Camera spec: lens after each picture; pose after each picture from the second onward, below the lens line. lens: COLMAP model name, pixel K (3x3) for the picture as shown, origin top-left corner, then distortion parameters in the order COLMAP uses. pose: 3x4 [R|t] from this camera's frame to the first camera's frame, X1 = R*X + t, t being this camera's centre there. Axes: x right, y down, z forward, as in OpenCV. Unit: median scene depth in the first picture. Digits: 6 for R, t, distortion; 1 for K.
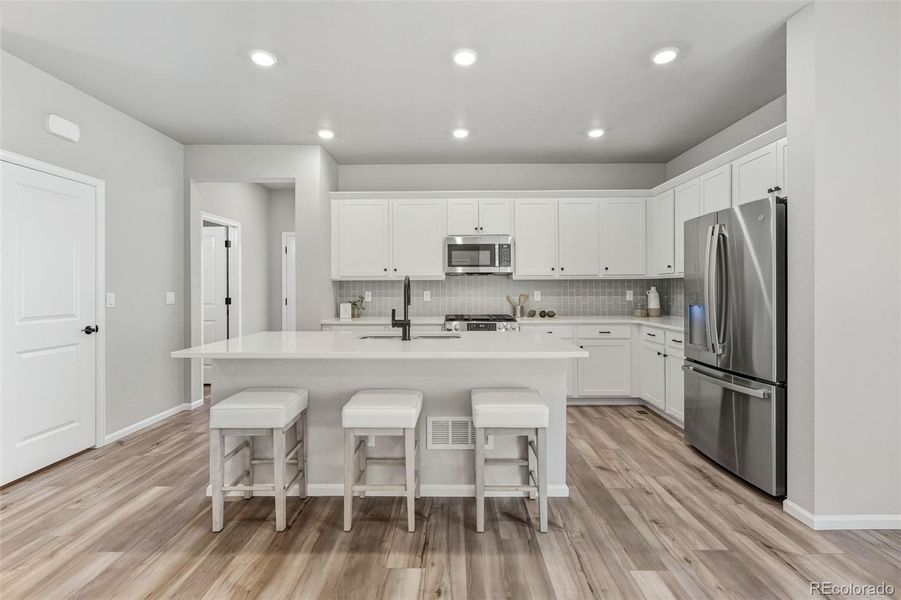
lens RADIAL K [[403.0, 0, 450.1], [0, 403.0, 288.8], [0, 0, 1]] dist [0.001335, -0.000426]
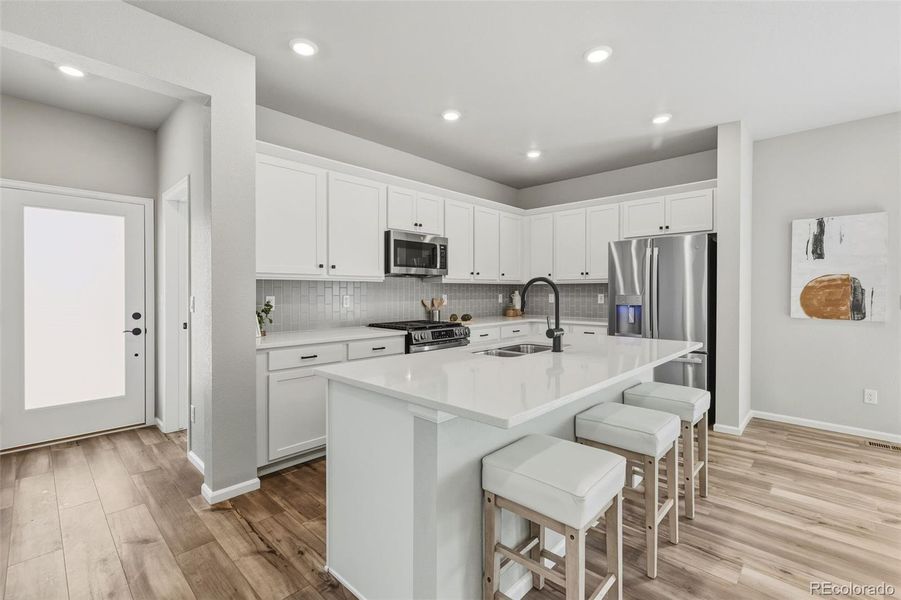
lens RADIAL K [[403.0, 0, 452.8], [0, 403.0, 293.8], [0, 0, 1]] dist [0.001335, -0.000426]
pose [[0.681685, -0.001177, 0.731645, -0.752101], [-0.000607, 0.999997, 0.002174, 0.001596], [-0.731645, -0.001926, 0.681683, 0.481110]]
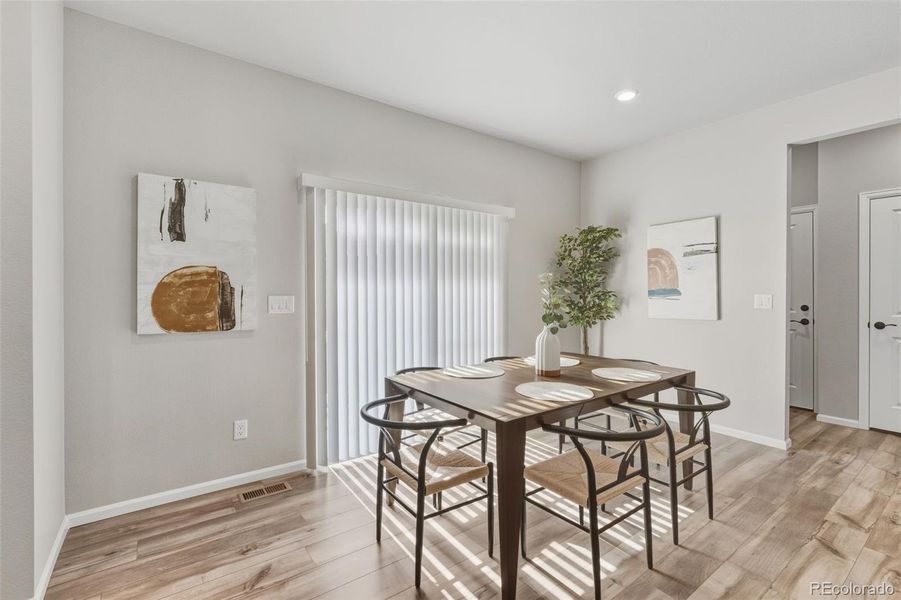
lens RADIAL K [[403.0, 0, 449.3], [0, 403.0, 293.5], [0, 0, 1]] dist [0.001335, -0.000426]
pose [[-0.595361, -0.001824, 0.803456, -0.100809], [0.005109, 0.999969, 0.006055, -0.000502], [-0.803442, 0.007710, -0.595333, 0.543574]]
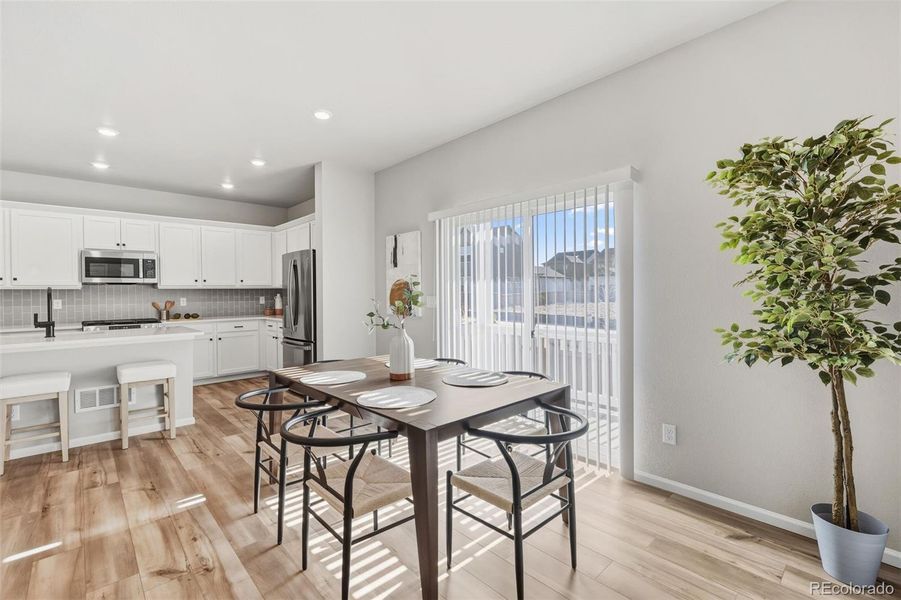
lens RADIAL K [[403.0, 0, 451.2], [0, 403.0, 294.5], [0, 0, 1]] dist [0.001335, -0.000426]
pose [[0.725477, -0.007574, 0.688205, -0.054755], [0.010267, 0.999947, 0.000182, 0.003837], [-0.688170, 0.006934, 0.725516, -0.686085]]
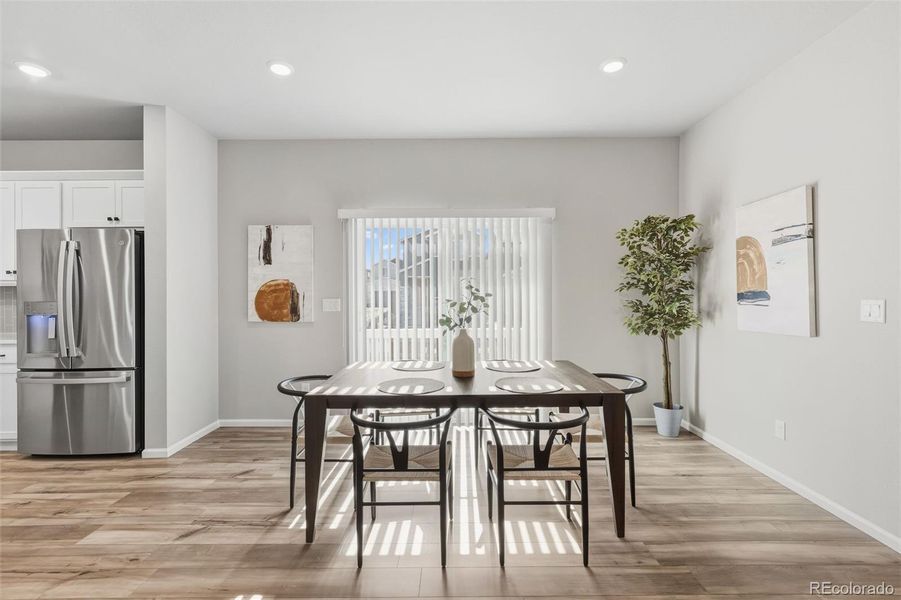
lens RADIAL K [[403.0, 0, 453.0], [0, 403.0, 292.7], [0, 0, 1]] dist [0.001335, -0.000426]
pose [[-0.006473, 0.007098, 0.999954, -0.402904], [0.008001, 0.999943, -0.007047, 0.001113], [-0.999947, 0.007955, -0.006530, -0.040181]]
